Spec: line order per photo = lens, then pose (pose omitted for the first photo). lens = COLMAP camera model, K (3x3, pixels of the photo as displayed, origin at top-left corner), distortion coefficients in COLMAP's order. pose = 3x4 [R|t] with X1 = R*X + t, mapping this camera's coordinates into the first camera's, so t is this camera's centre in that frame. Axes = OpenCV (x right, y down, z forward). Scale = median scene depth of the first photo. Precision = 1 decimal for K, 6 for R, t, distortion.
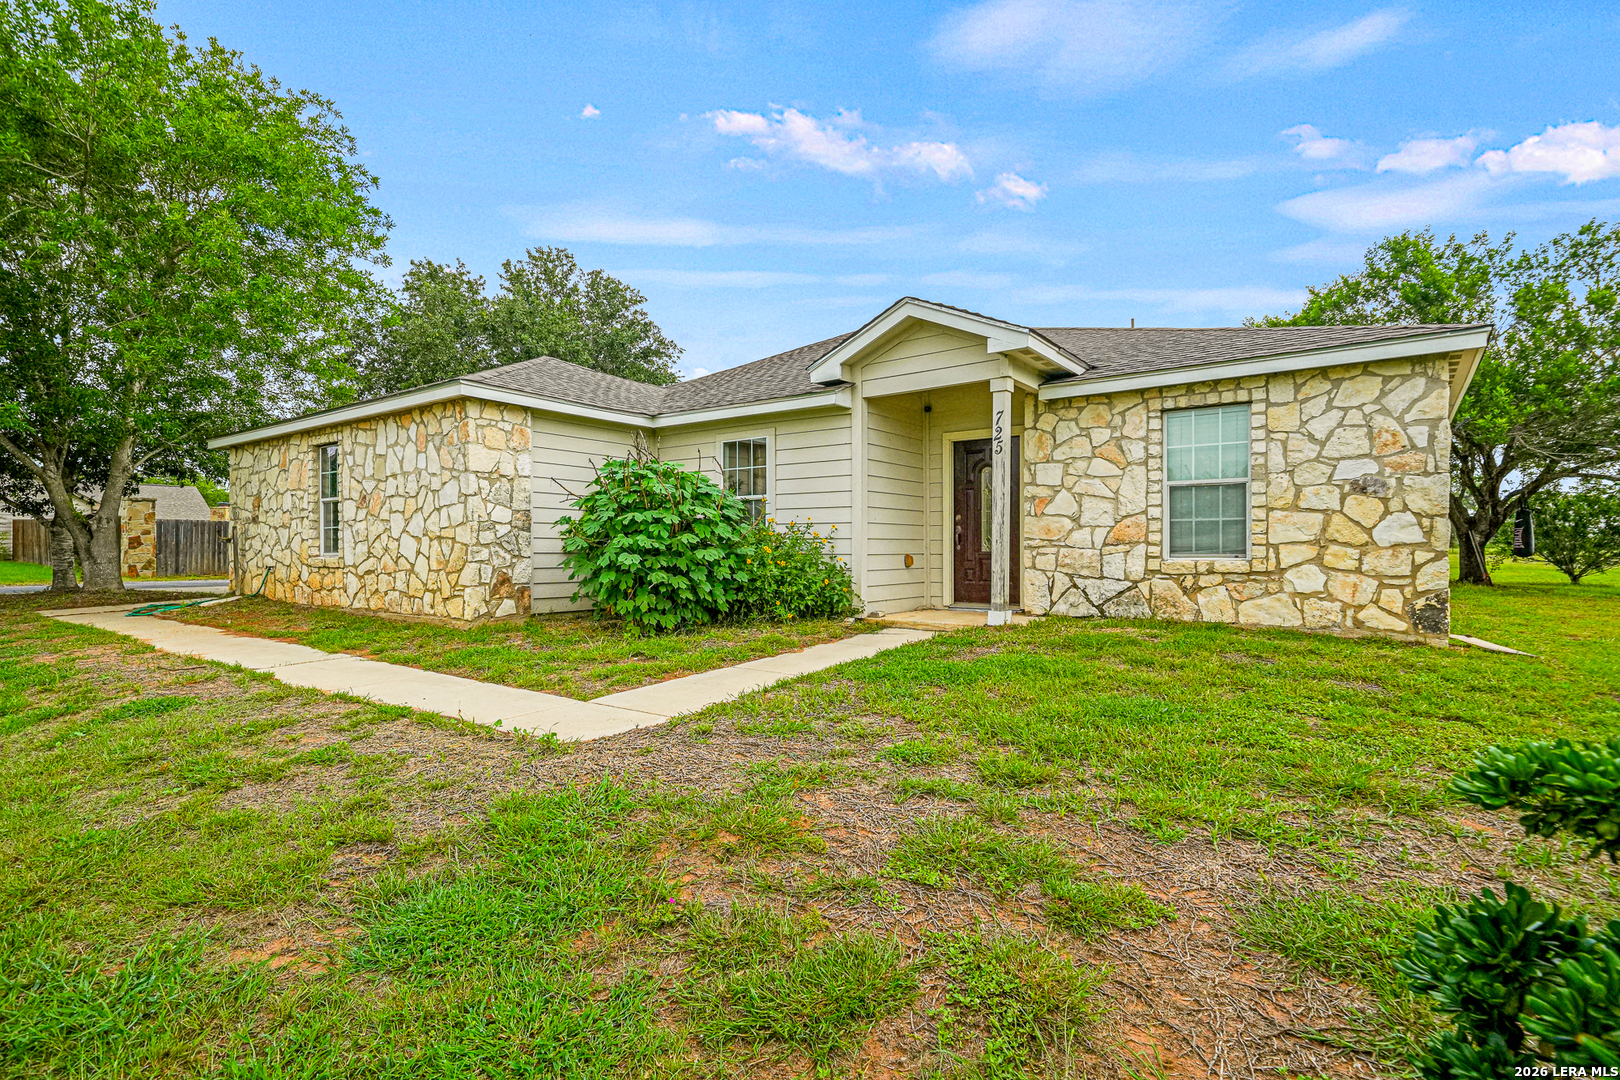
lens RADIAL K [[784.2, 0, 816.7], [0, 784.2, 528.6], [0, 0, 1]] dist [0.018323, 0.001135]
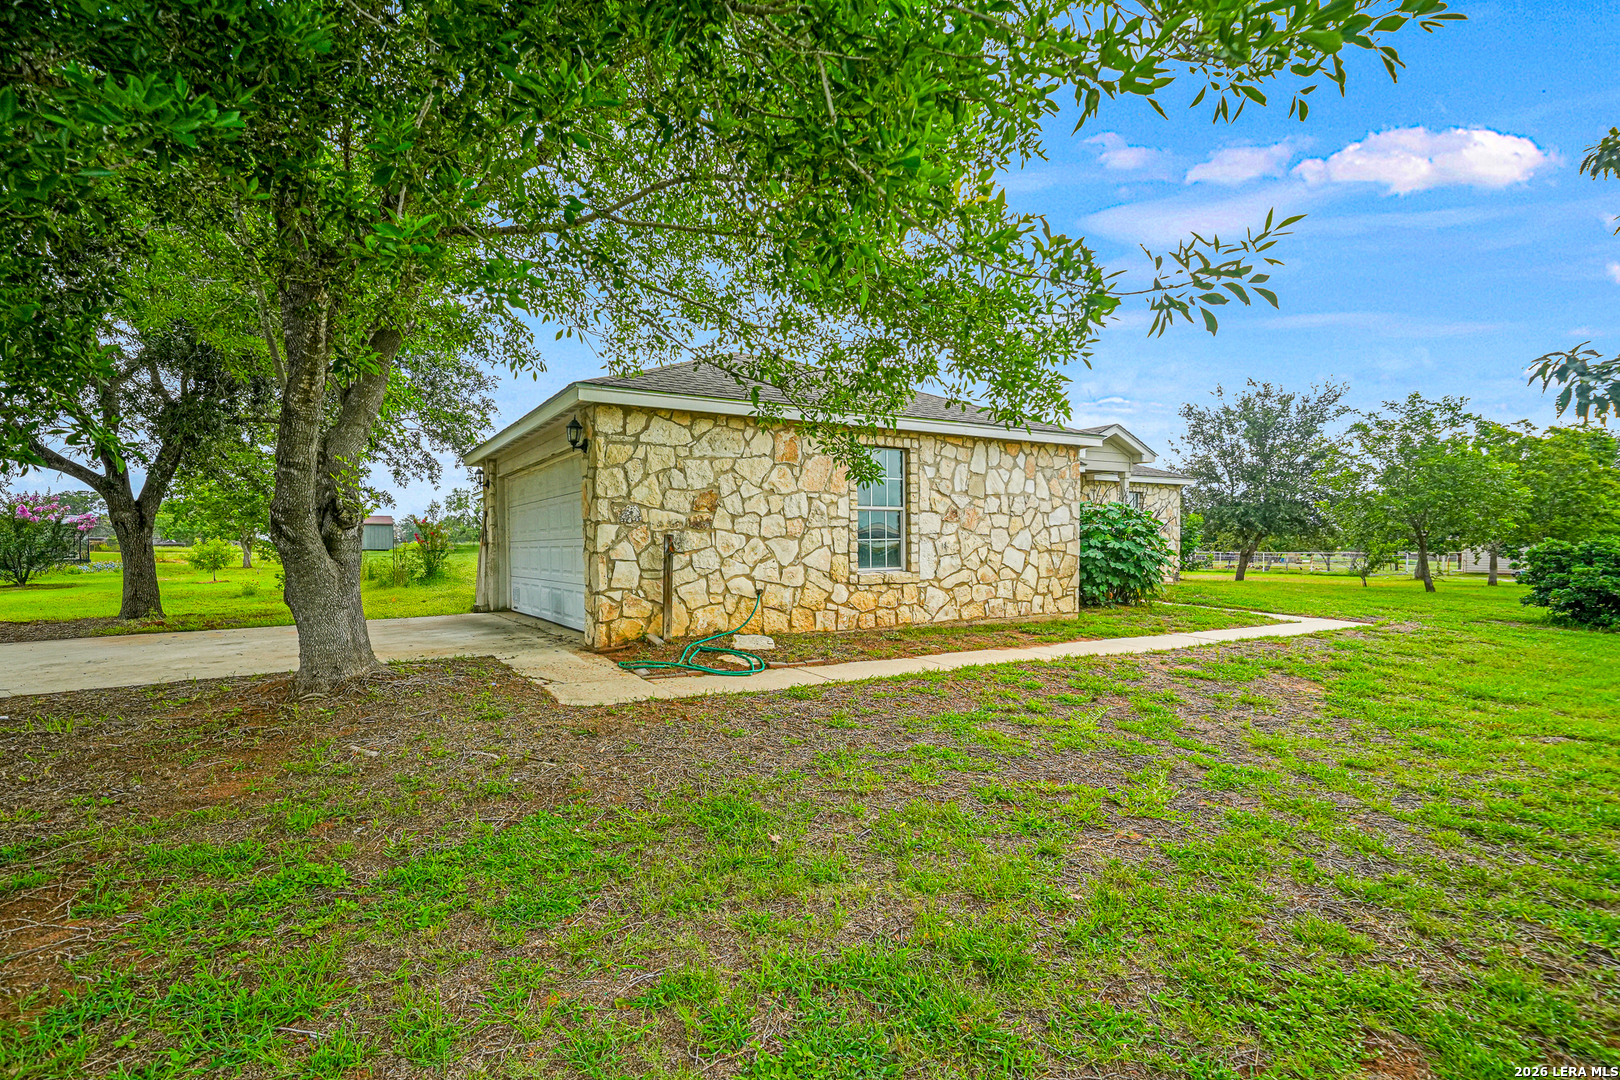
lens RADIAL K [[784.2, 0, 811.7], [0, 784.2, 547.1], [0, 0, 1]] dist [0.018323, 0.001135]
pose [[0.368155, -0.004418, 0.929754, -1.954935], [-0.017283, 0.999783, 0.011595, -0.002678], [-0.929604, -0.020338, 0.367999, 0.982303]]
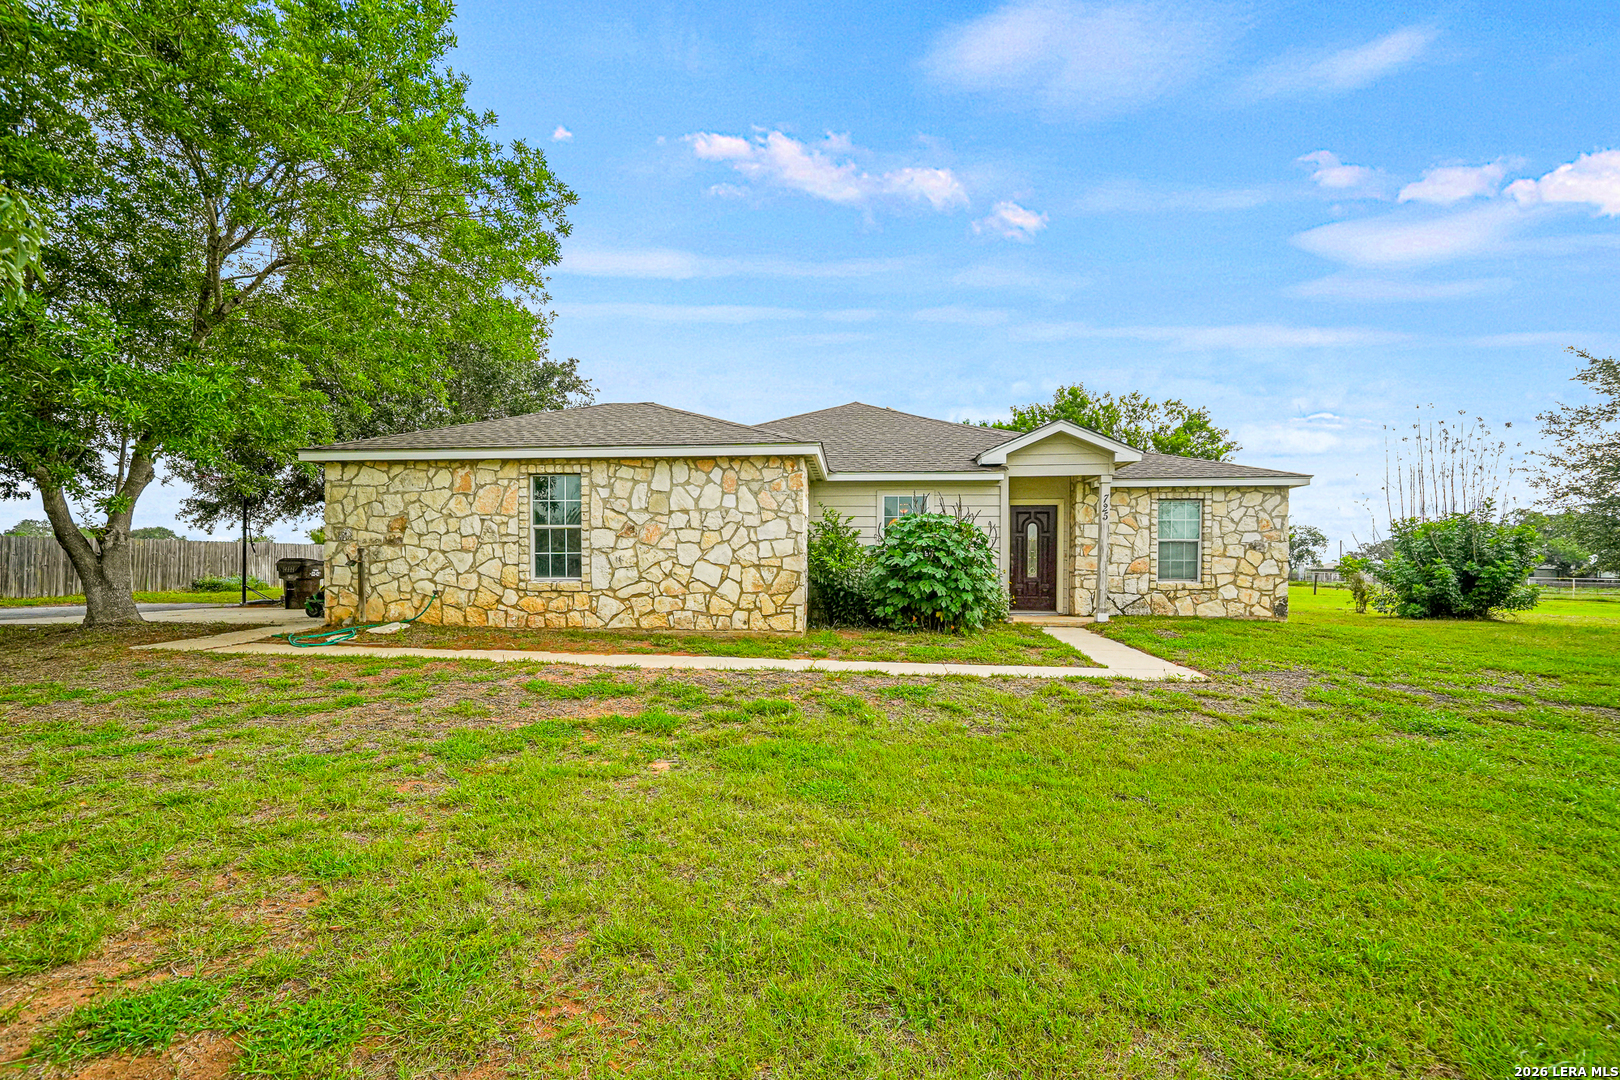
lens RADIAL K [[694.9, 0, 799.7], [0, 694.9, 554.5], [0, 0, 1]] dist [0.005061, 0.000409]
pose [[0.860442, 0.017225, 0.509258, -1.068126], [-0.019210, 0.999815, -0.001360, -0.006195], [-0.509187, -0.008613, 0.860613, 0.046821]]
